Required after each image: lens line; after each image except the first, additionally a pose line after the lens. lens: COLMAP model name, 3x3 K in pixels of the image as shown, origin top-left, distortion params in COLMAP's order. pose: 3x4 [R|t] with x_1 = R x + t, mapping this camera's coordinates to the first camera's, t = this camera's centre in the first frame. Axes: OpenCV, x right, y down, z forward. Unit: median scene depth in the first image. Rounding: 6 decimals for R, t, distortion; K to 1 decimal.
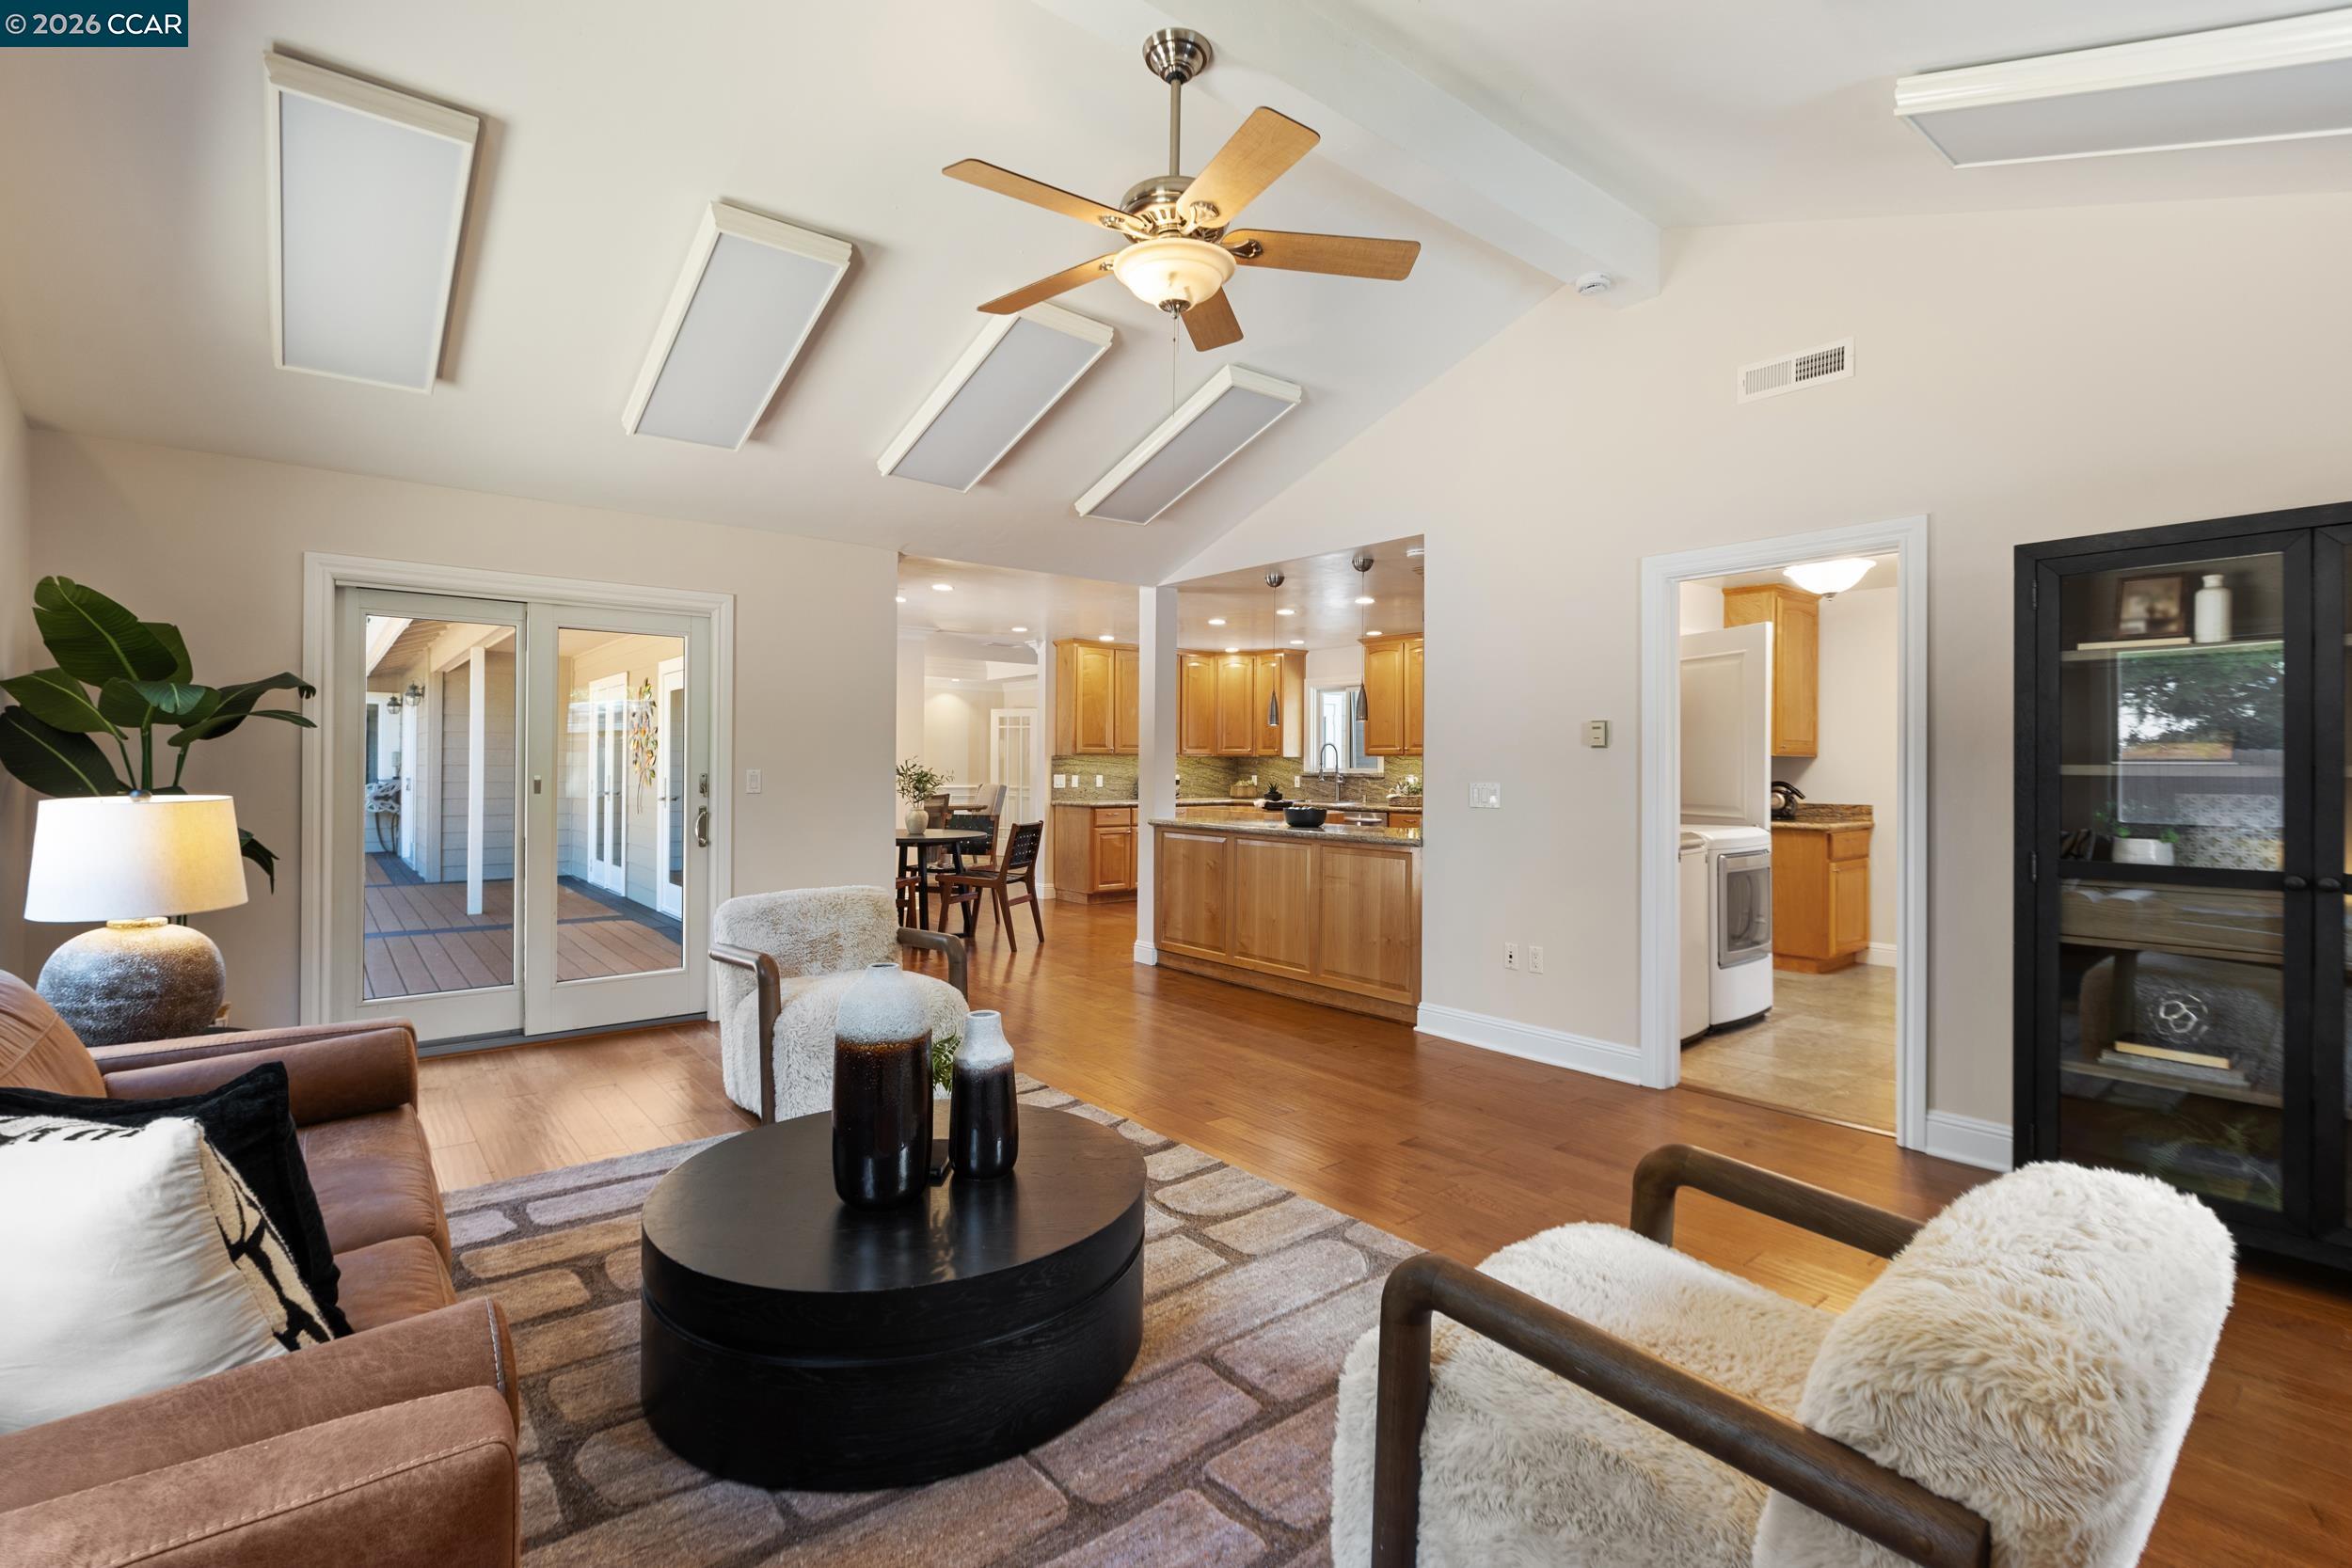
lens RADIAL K [[1054.3, 0, 1154.9], [0, 1054.3, 768.7], [0, 0, 1]] dist [-0.000431, 0.000360]
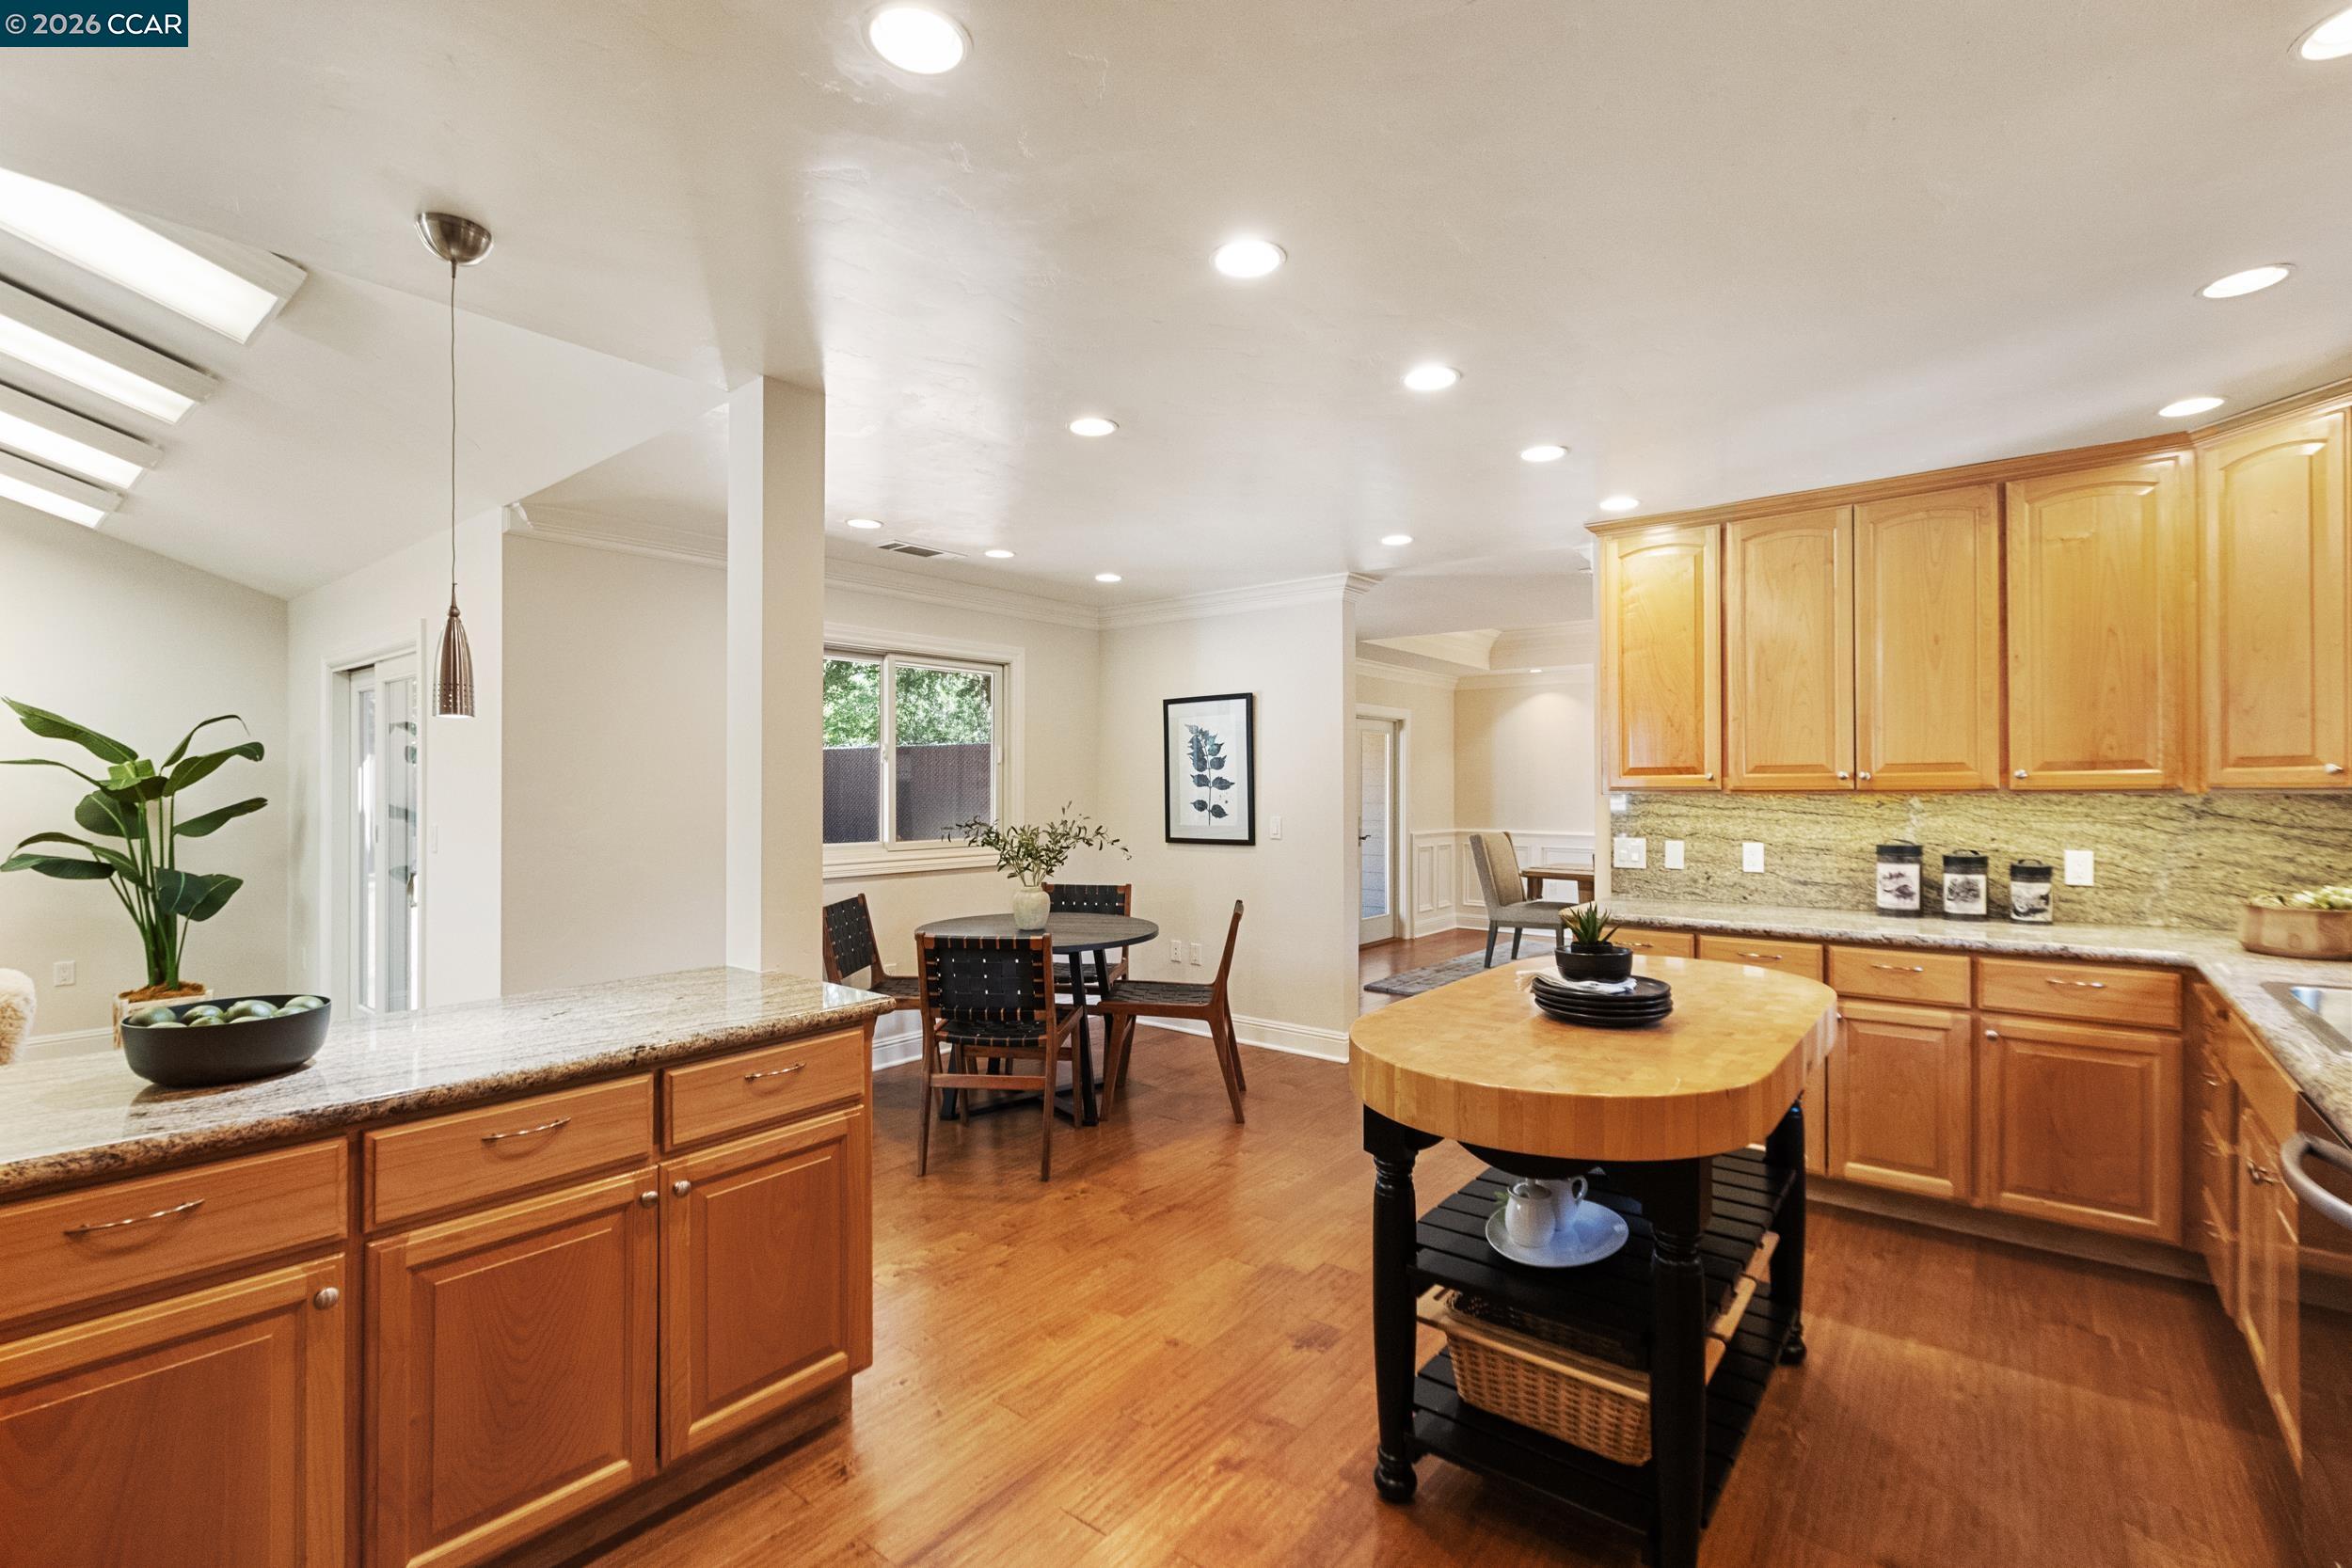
lens RADIAL K [[1054.3, 0, 1206.3], [0, 1054.3, 802.8], [0, 0, 1]] dist [-0.000431, 0.000360]
pose [[0.257445, 0.009591, -0.966245, 0.275576], [-0.002754, 0.999954, 0.009192, -0.011668], [0.966289, 0.000294, 0.257460, 0.687217]]
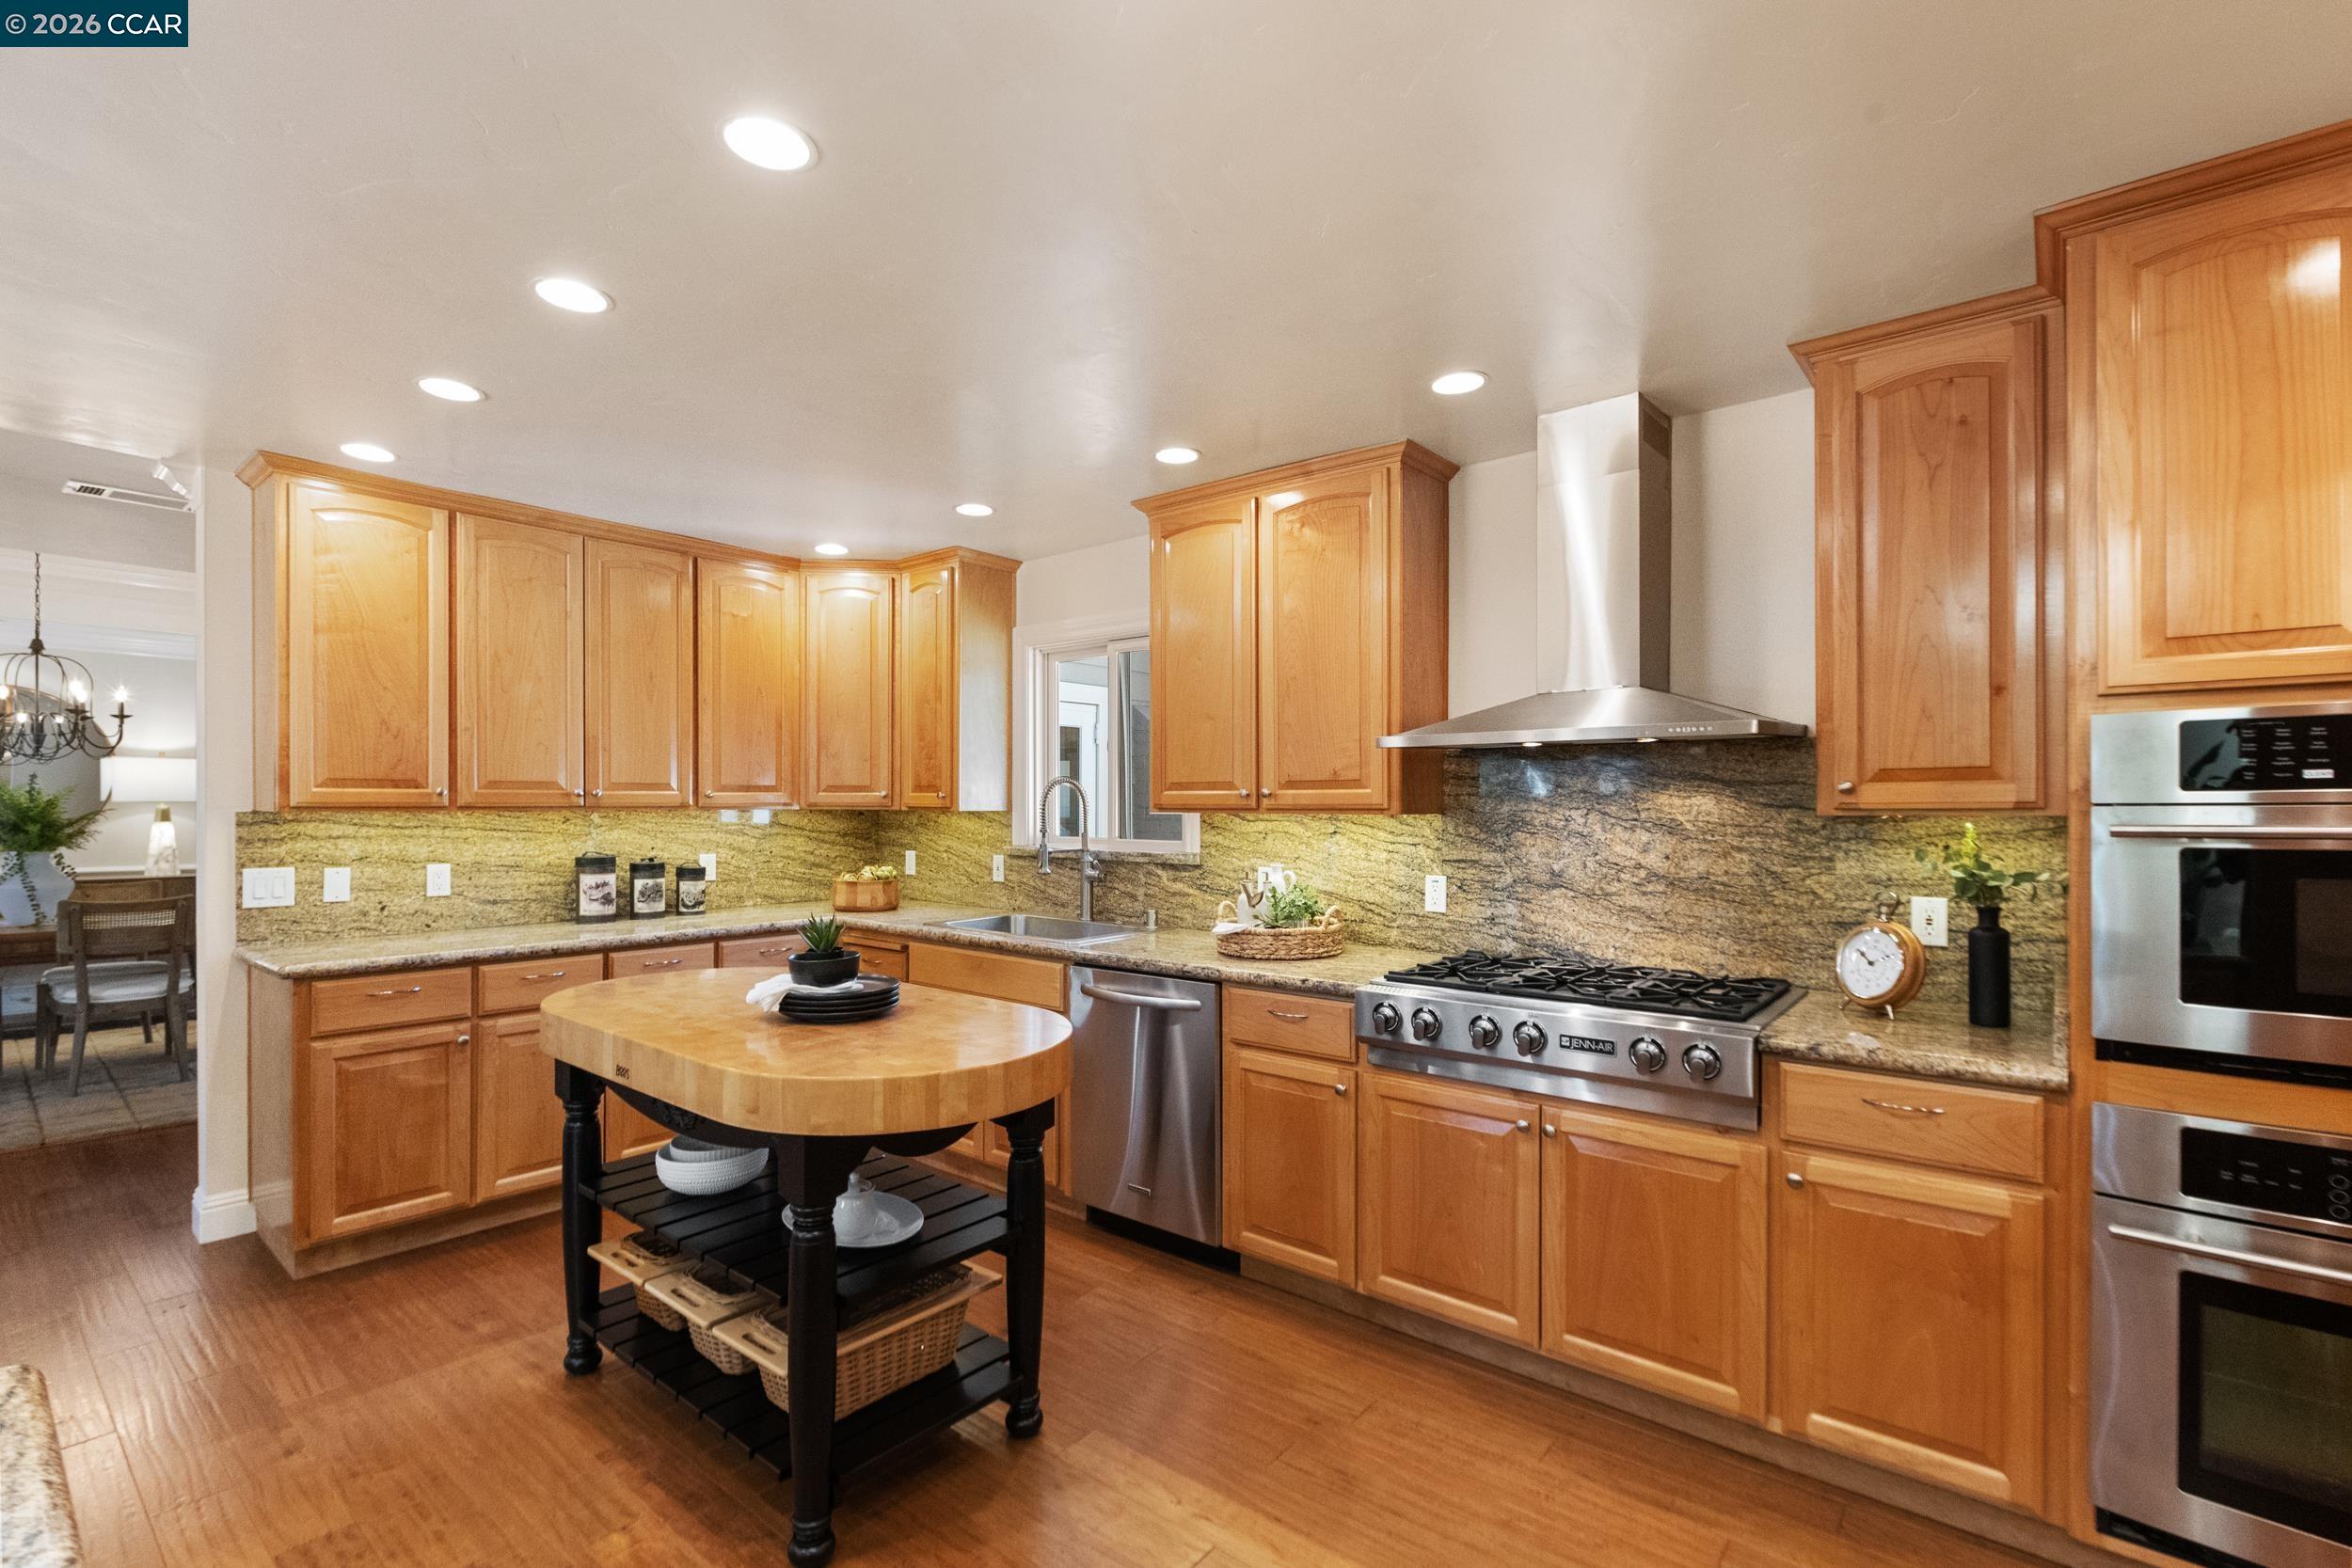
lens RADIAL K [[1054.3, 0, 1187.8], [0, 1054.3, 801.0], [0, 0, 1]] dist [-0.000431, 0.000360]
pose [[0.974481, -0.000195, 0.224470, 0.116347], [0.002338, 0.999954, -0.009281, -0.011248], [-0.224458, 0.009569, 0.974437, 0.577597]]
